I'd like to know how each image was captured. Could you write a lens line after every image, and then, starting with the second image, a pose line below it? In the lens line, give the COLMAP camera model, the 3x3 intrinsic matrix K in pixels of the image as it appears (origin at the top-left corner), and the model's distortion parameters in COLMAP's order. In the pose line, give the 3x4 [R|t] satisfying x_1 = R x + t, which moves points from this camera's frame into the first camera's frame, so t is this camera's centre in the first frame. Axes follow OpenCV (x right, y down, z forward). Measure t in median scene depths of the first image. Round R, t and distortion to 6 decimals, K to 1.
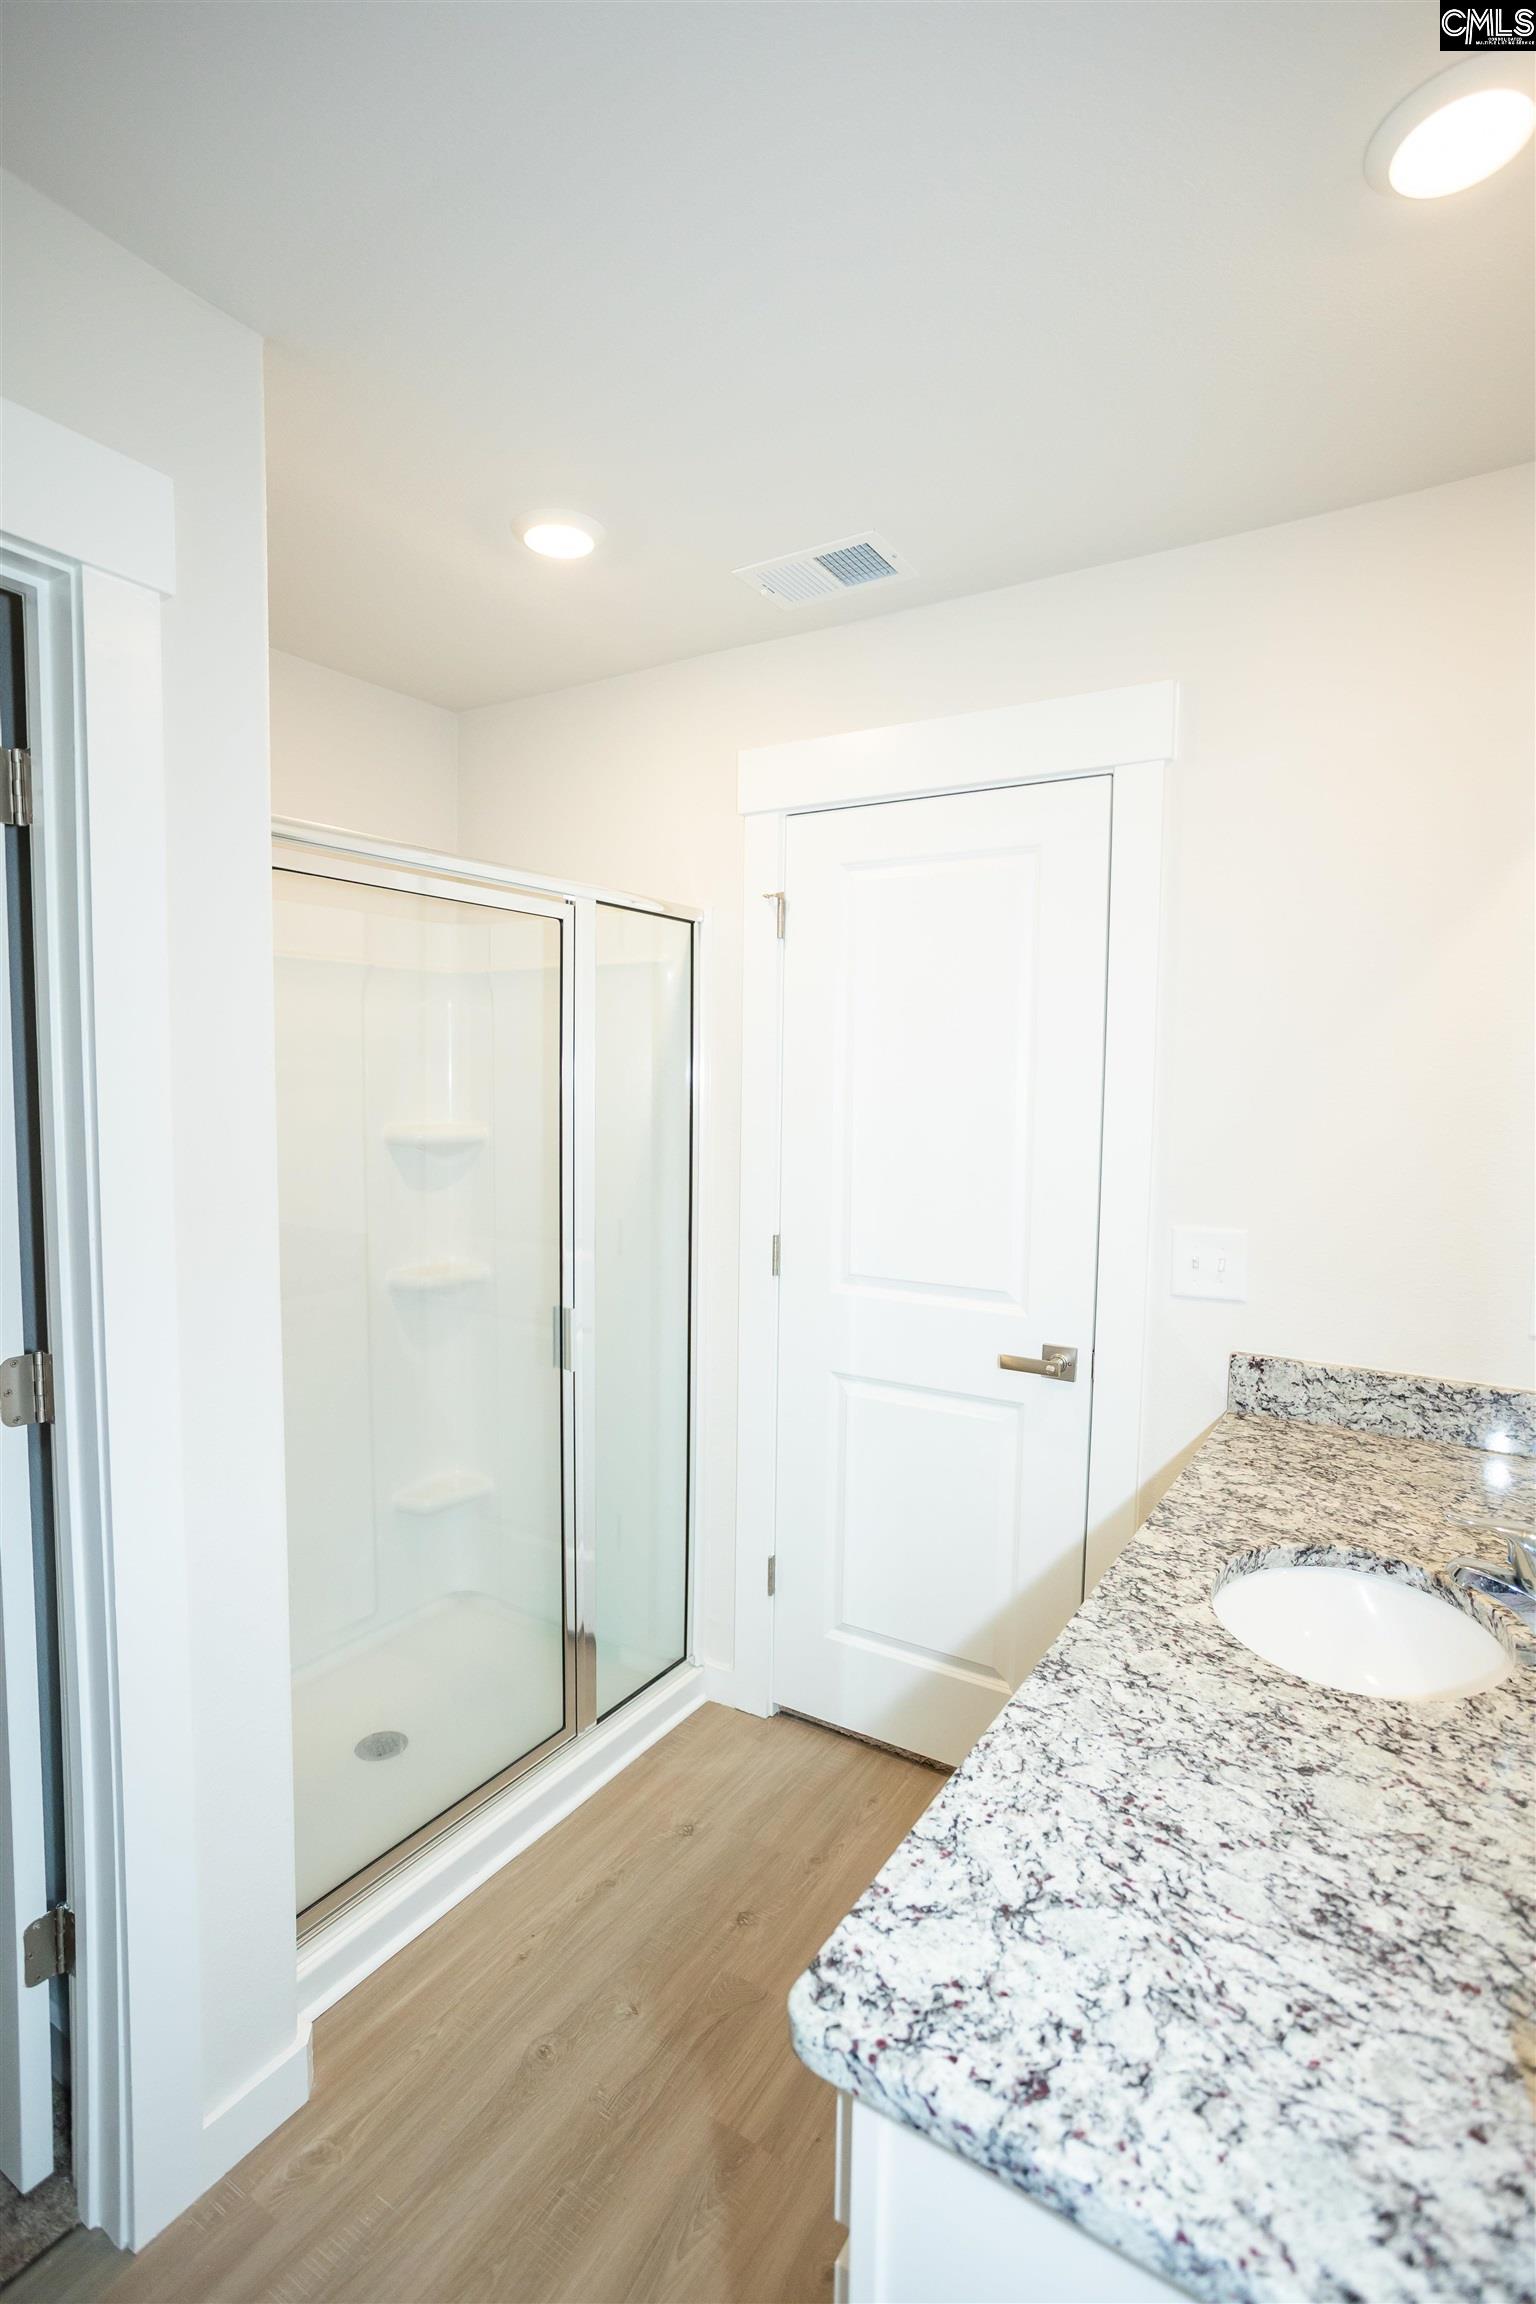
lens RADIAL K [[1106.3, 0, 768.0], [0, 1106.3, 1152.0], [0, 0, 1]] dist [0.000195, 0.000458]
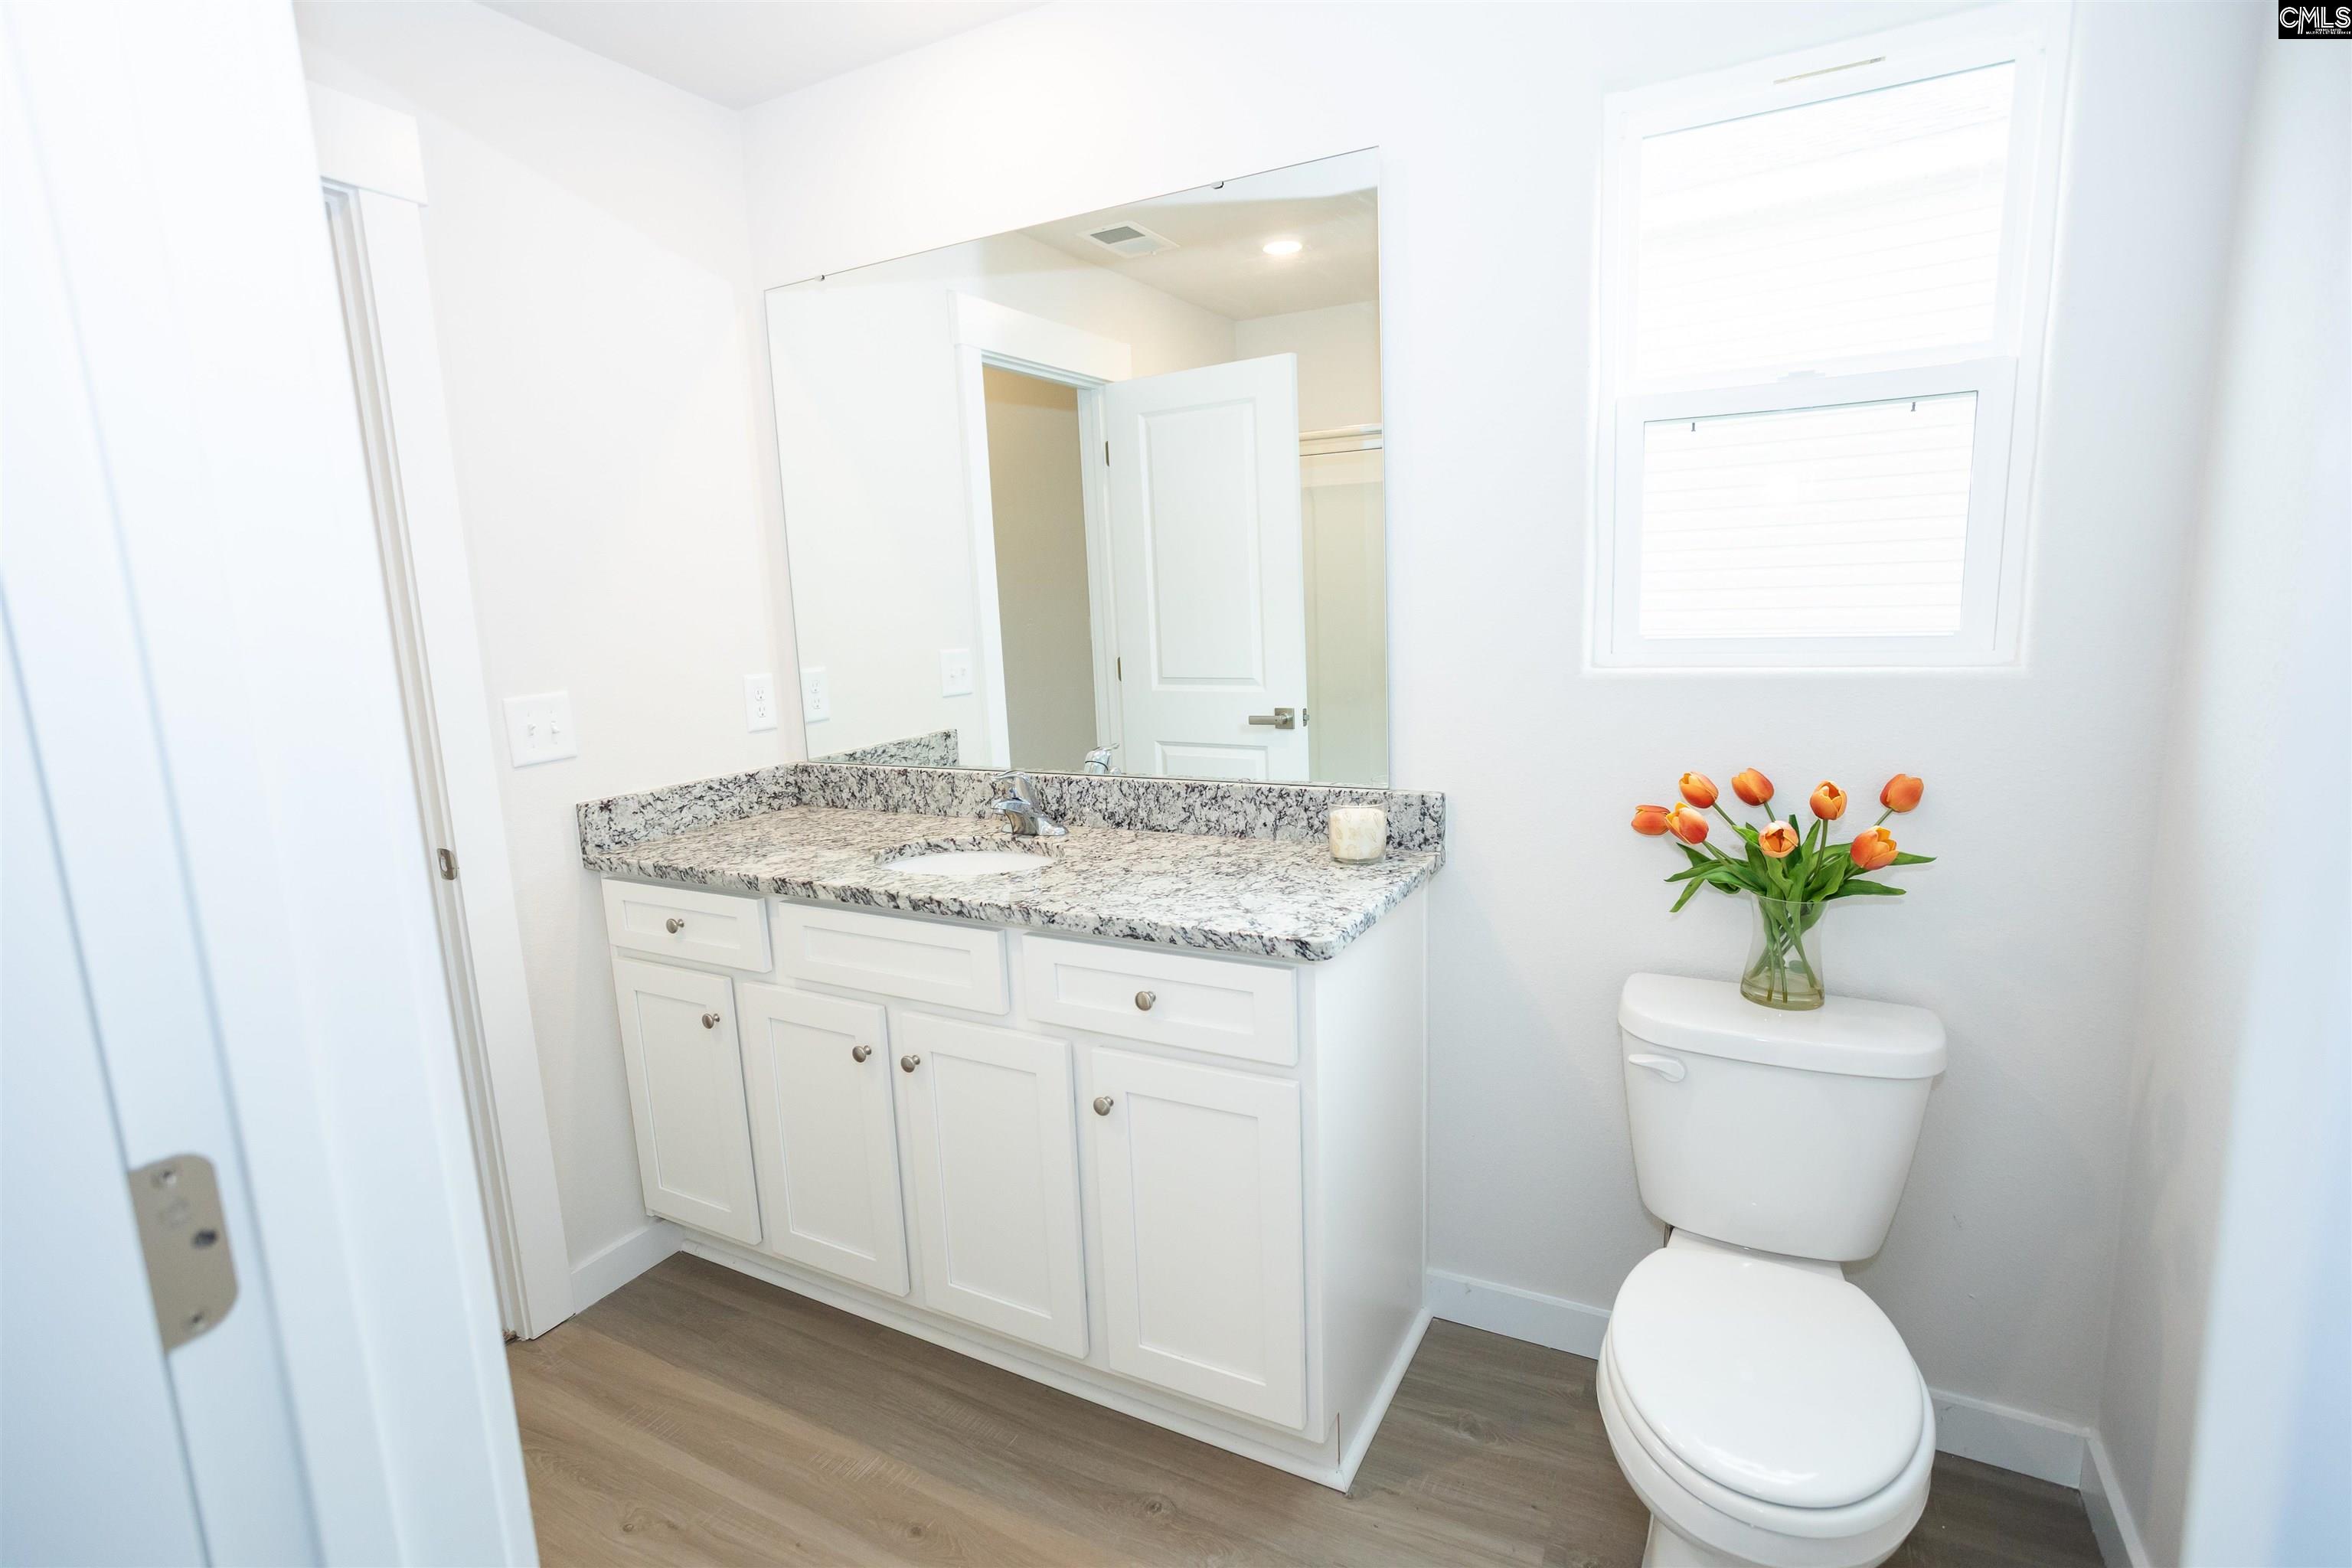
lens RADIAL K [[1129.4, 0, 1176.0], [0, 1129.4, 784.0], [0, 0, 1]] dist [0.000195, 0.000458]
pose [[-0.072473, -0.172771, 0.982292, -1.555347], [0.105300, 0.978052, 0.179794, 0.054949], [-0.991796, 0.116466, -0.052690, 1.053161]]
